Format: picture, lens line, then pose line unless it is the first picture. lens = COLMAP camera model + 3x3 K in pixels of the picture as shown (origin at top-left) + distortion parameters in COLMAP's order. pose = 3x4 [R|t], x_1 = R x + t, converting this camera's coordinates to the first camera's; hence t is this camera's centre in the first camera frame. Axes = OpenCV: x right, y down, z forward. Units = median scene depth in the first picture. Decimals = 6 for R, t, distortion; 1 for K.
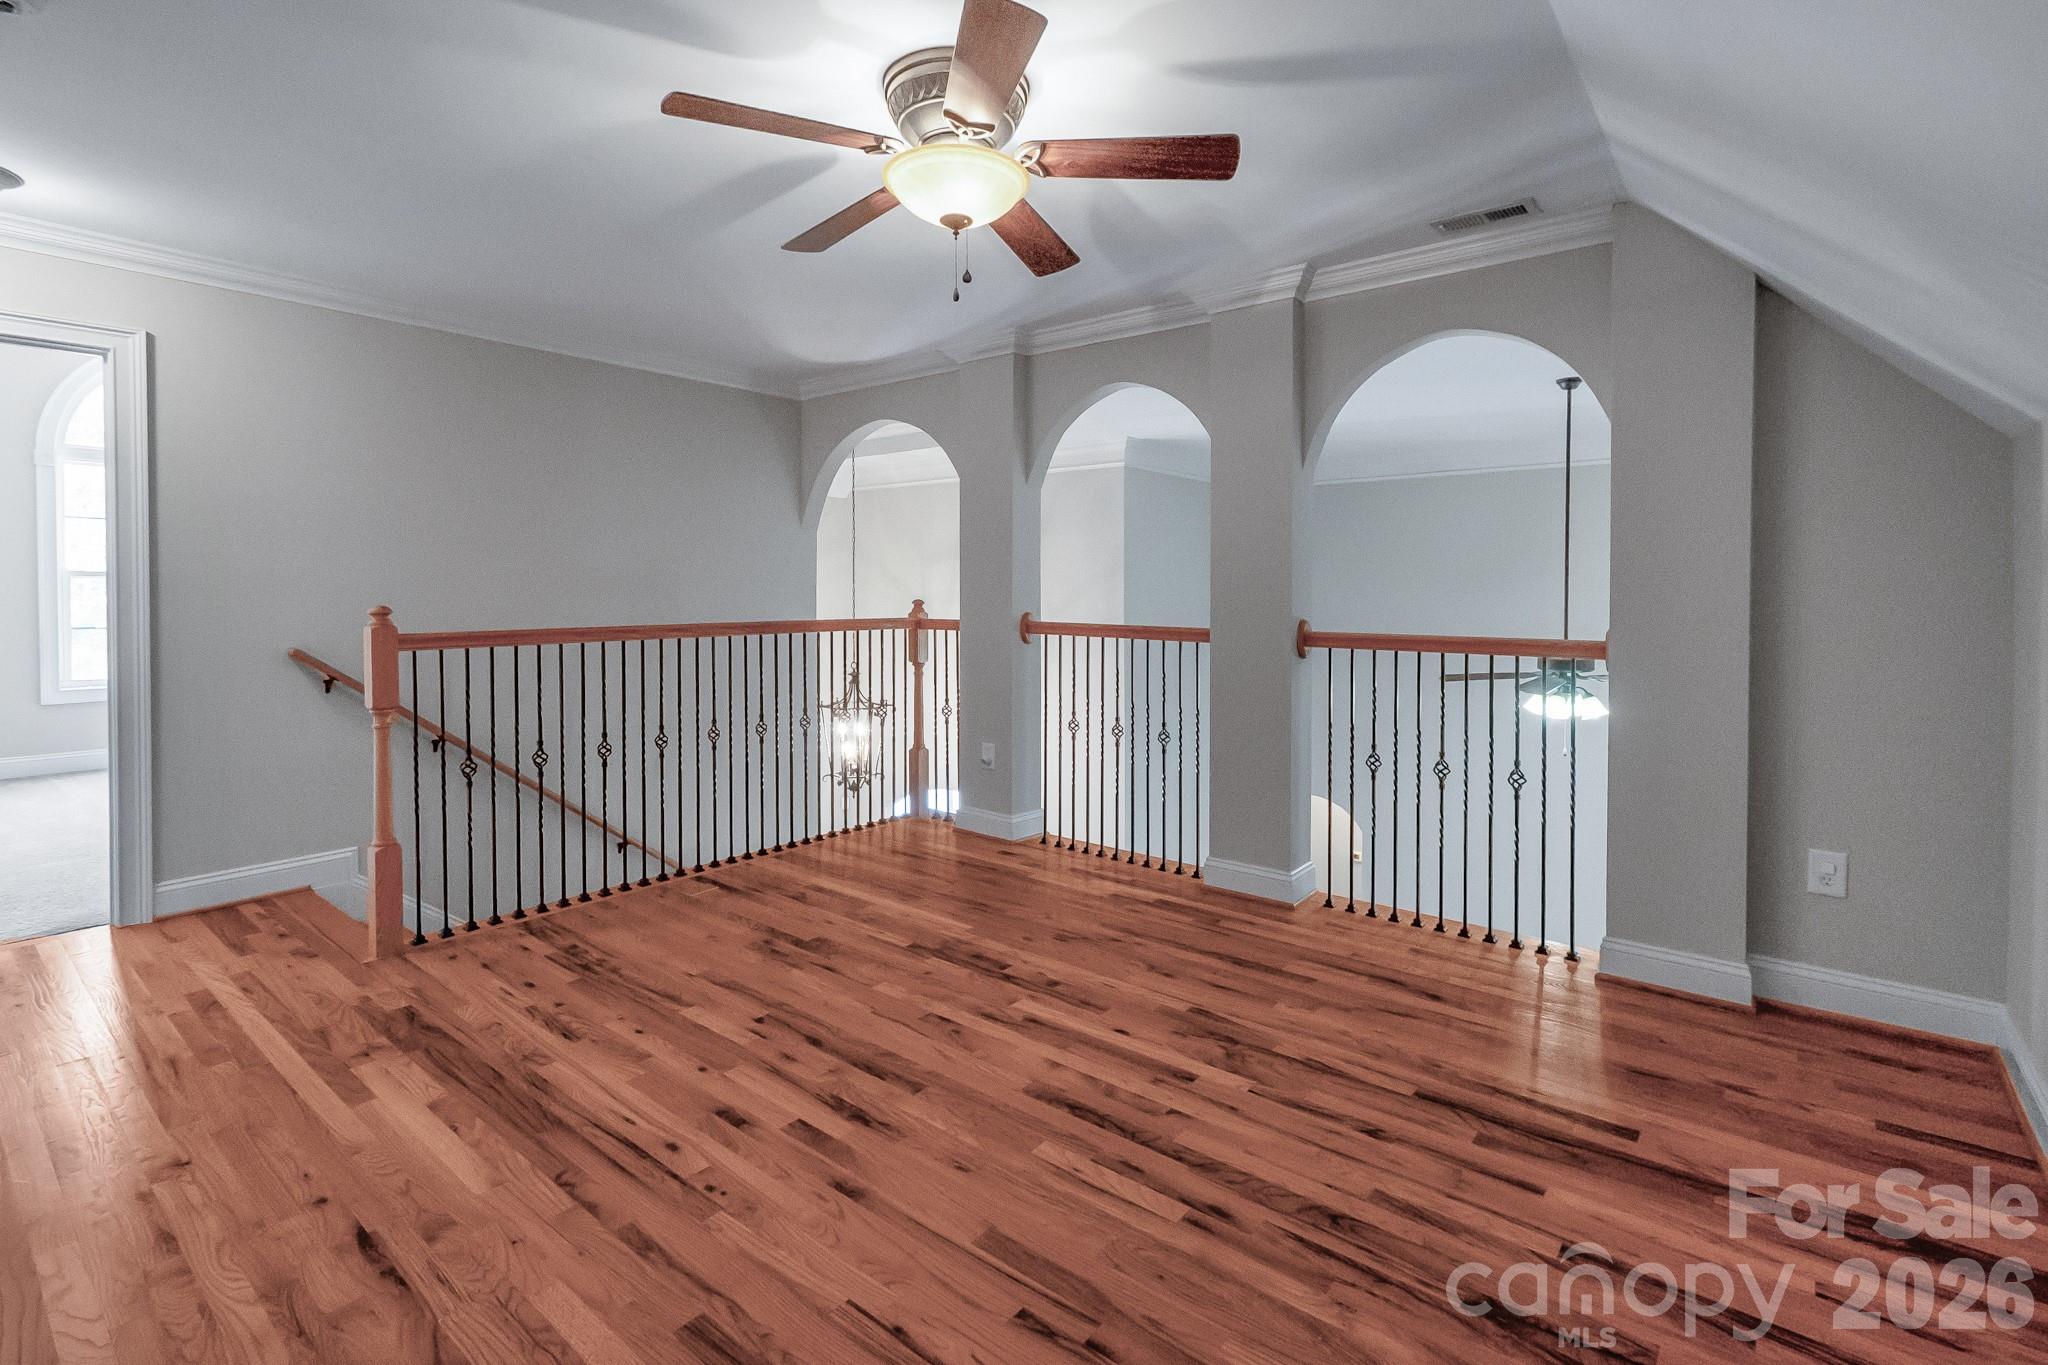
lens RADIAL K [[920.7, 0, 1026.8], [0, 920.7, 615.3], [0, 0, 1]] dist [0.007397, -0.000900]
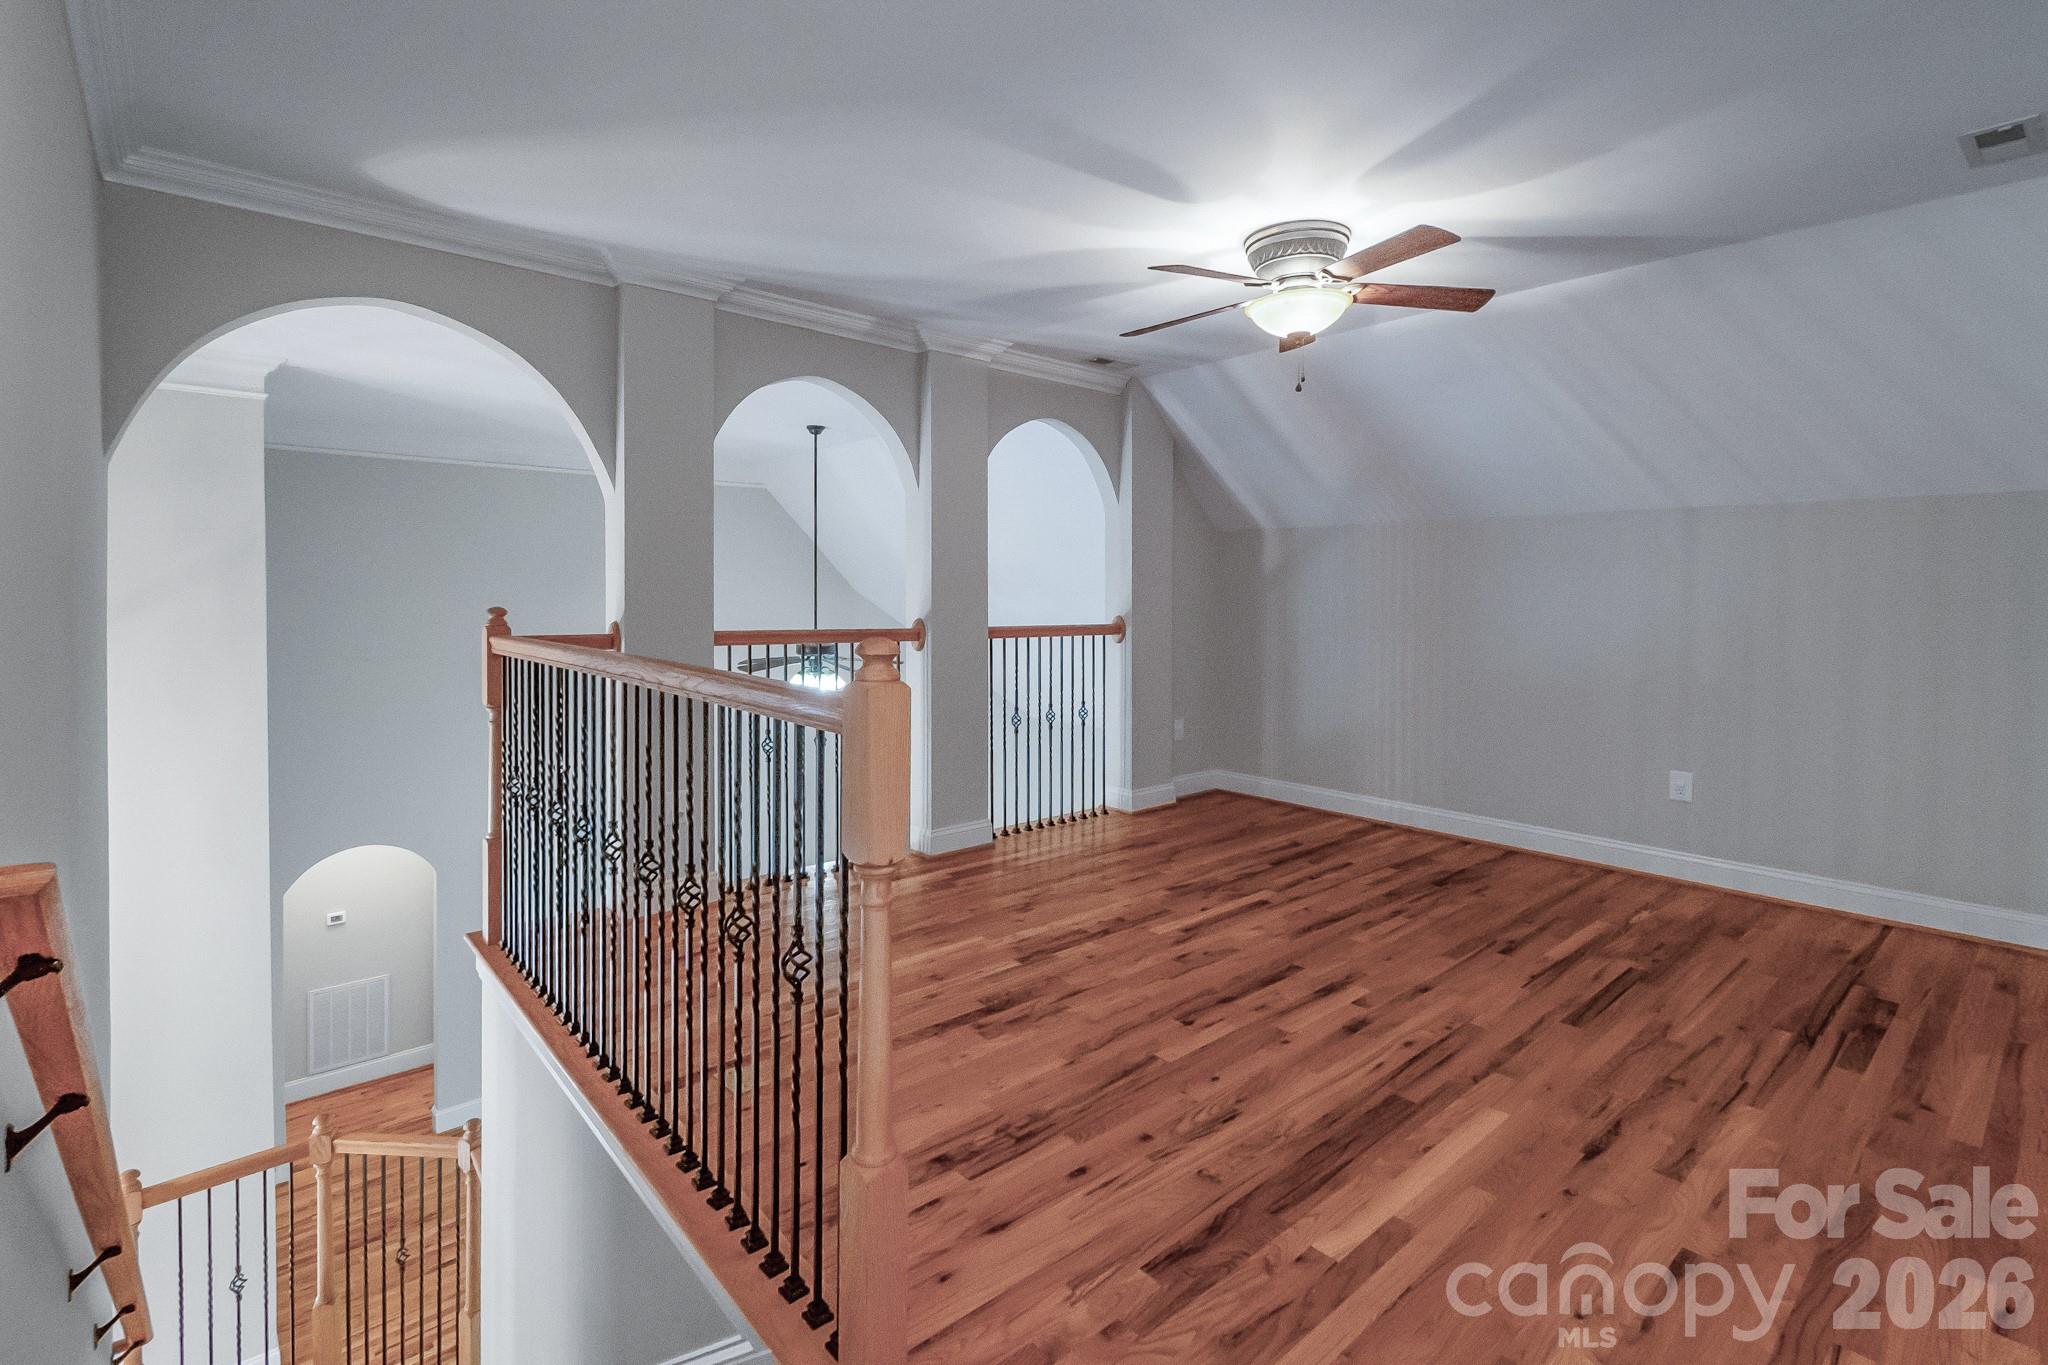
lens RADIAL K [[950.6, 0, 1025.8], [0, 950.6, 602.6], [0, 0, 1]] dist [0.014921, 0.000415]
pose [[0.173594, -0.012791, 0.984734, -1.324171], [0.014412, 0.999842, 0.010446, -0.039303], [-0.984712, 0.012379, 0.173751, 0.963880]]
